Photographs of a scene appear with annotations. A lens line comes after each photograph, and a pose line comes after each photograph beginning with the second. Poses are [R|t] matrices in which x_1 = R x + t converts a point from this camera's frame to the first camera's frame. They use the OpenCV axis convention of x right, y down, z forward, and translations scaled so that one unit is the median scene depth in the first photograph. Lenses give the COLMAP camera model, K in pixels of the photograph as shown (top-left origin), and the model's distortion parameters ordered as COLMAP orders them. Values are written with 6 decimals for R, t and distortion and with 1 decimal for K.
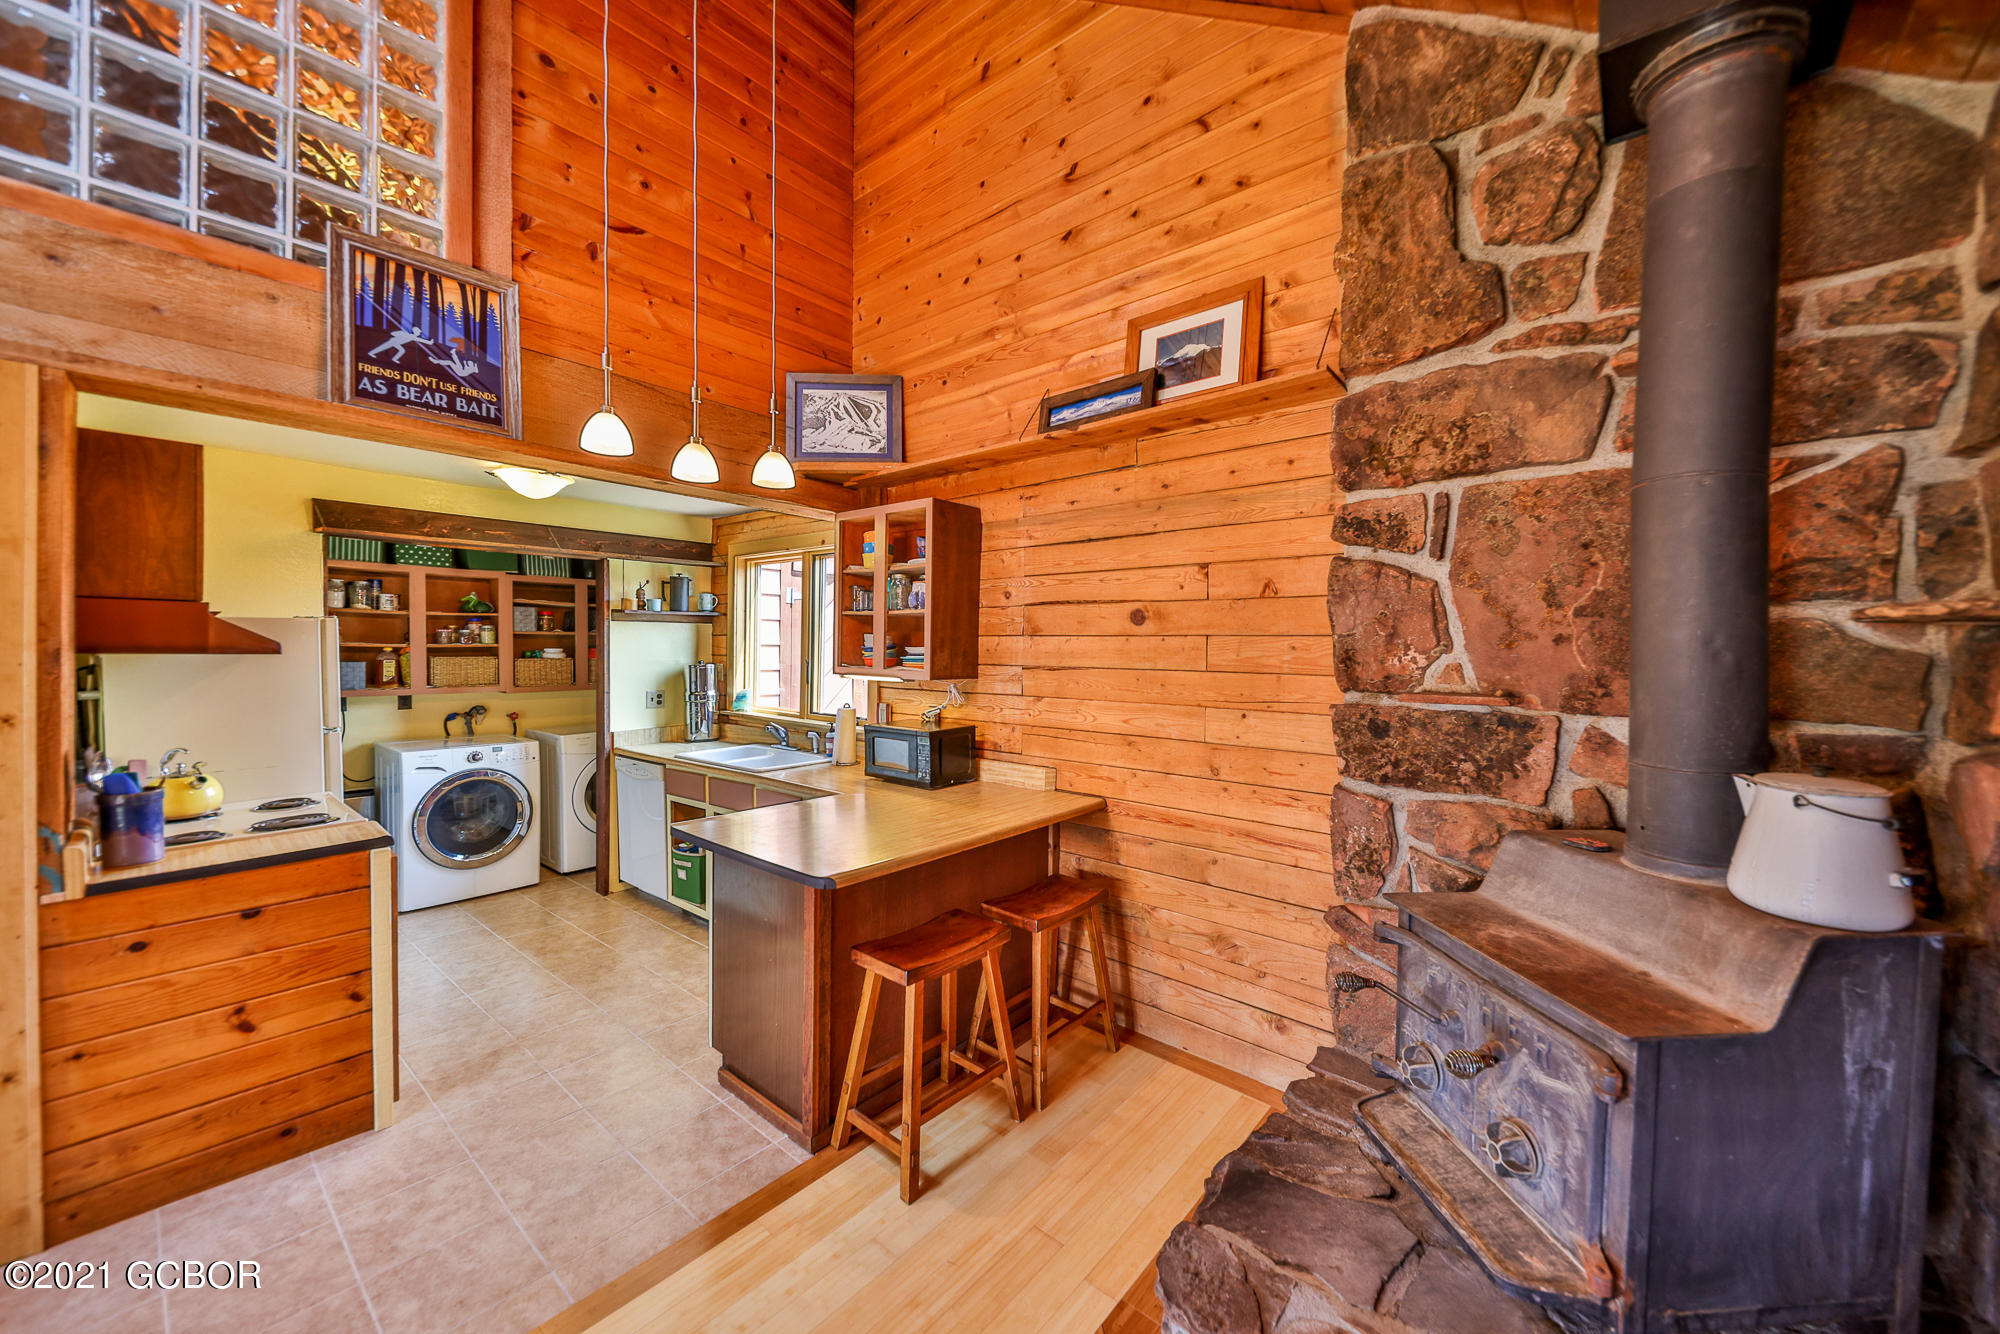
lens RADIAL K [[755.7, 0, 1059.6], [0, 755.7, 656.1], [0, 0, 1]] dist [-0.003256, -0.004302]
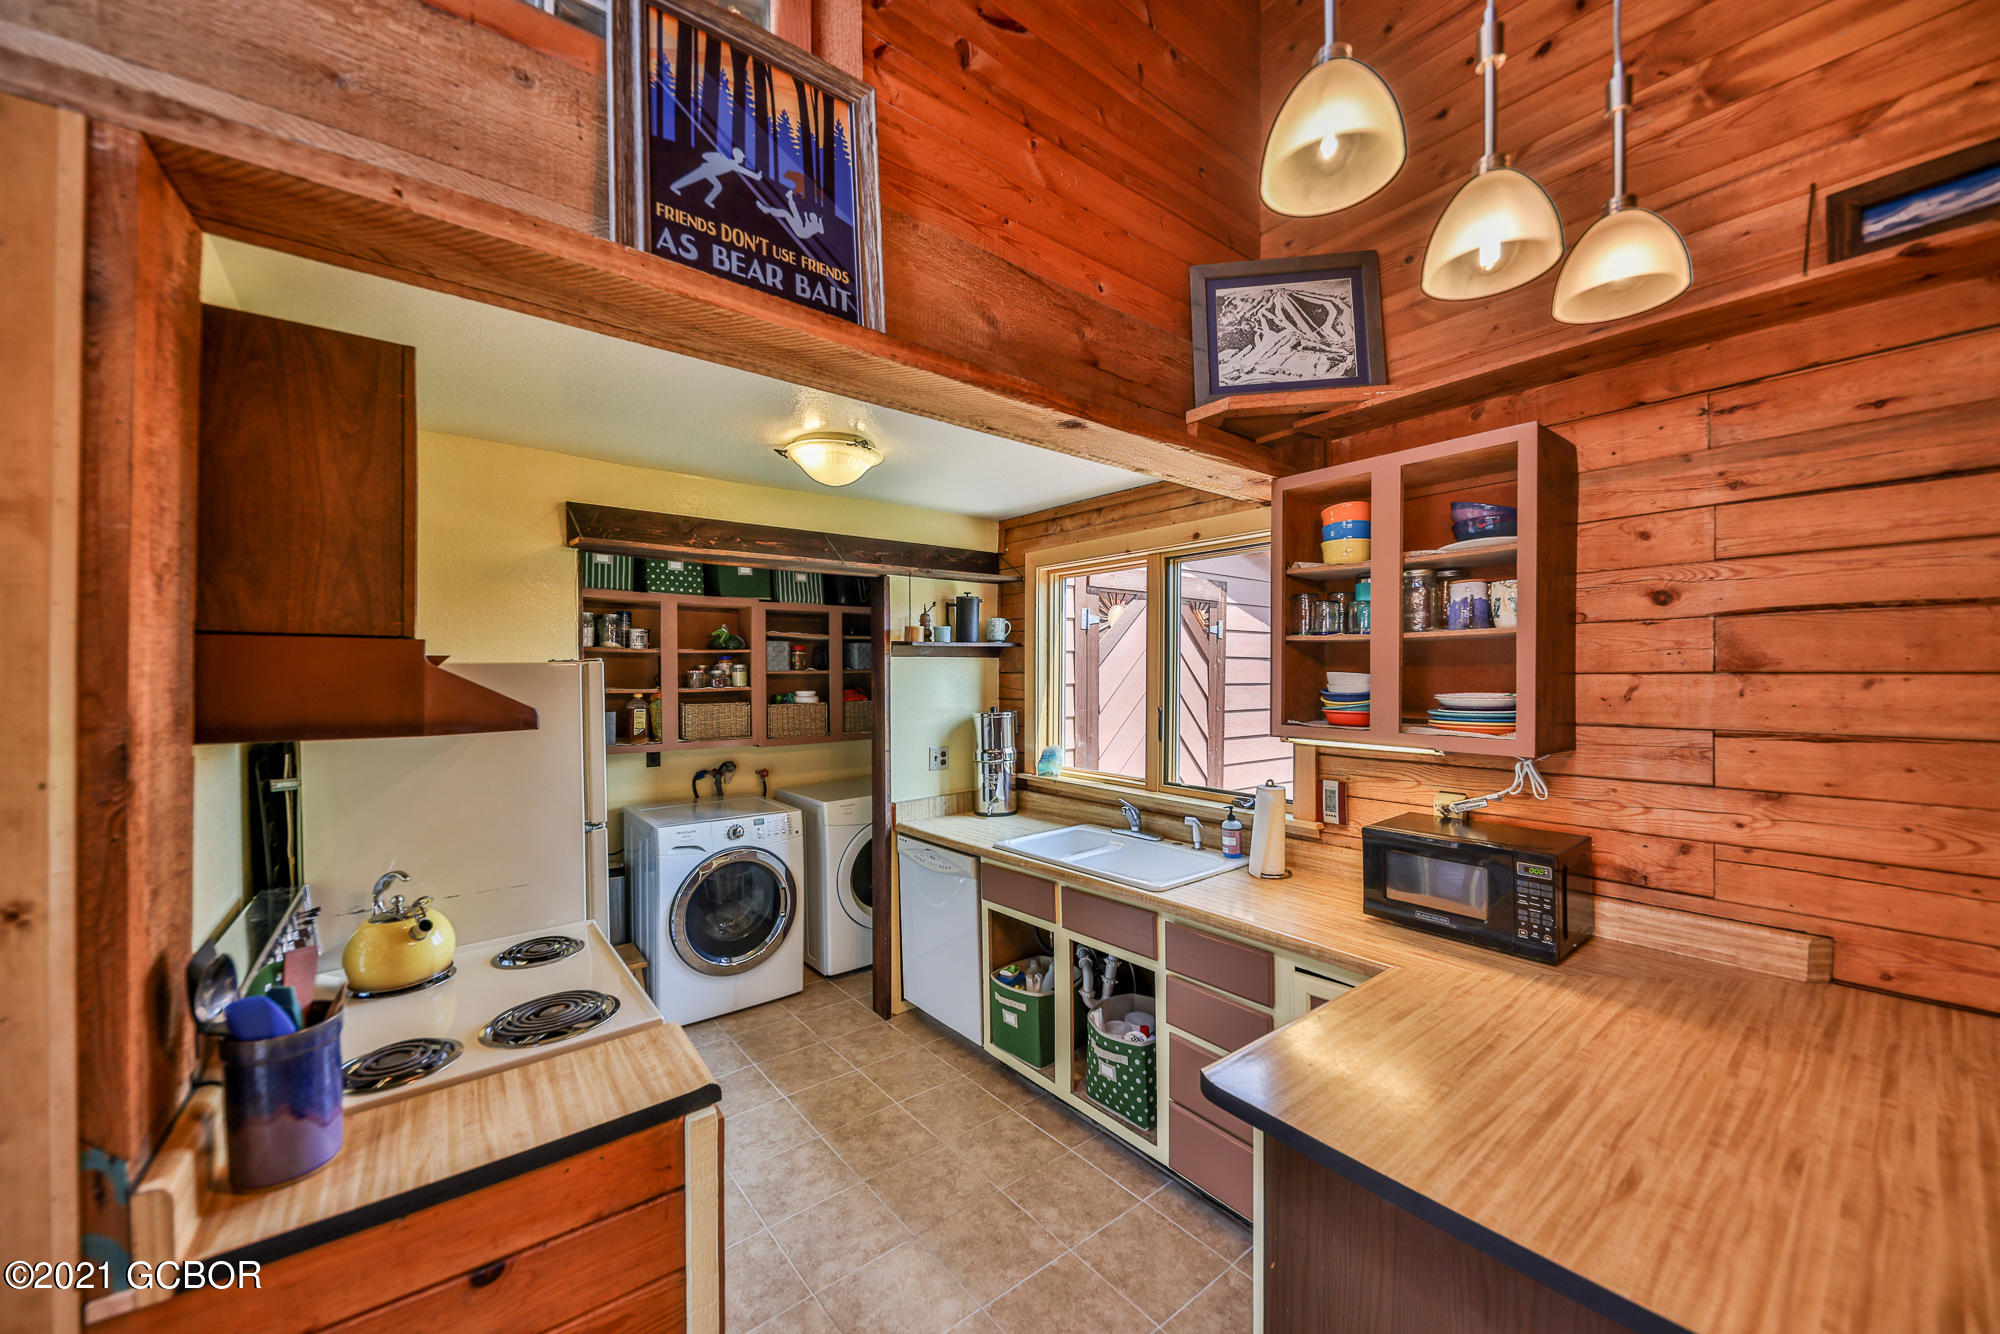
lens RADIAL K [[755.7, 0, 1015.5], [0, 755.7, 670.2], [0, 0, 1]] dist [-0.003256, -0.004302]
pose [[0.974267, -0.013542, -0.224992, -0.412887], [0.009664, 0.999785, -0.018329, -0.024567], [0.225192, 0.015683, 0.974188, 0.389308]]
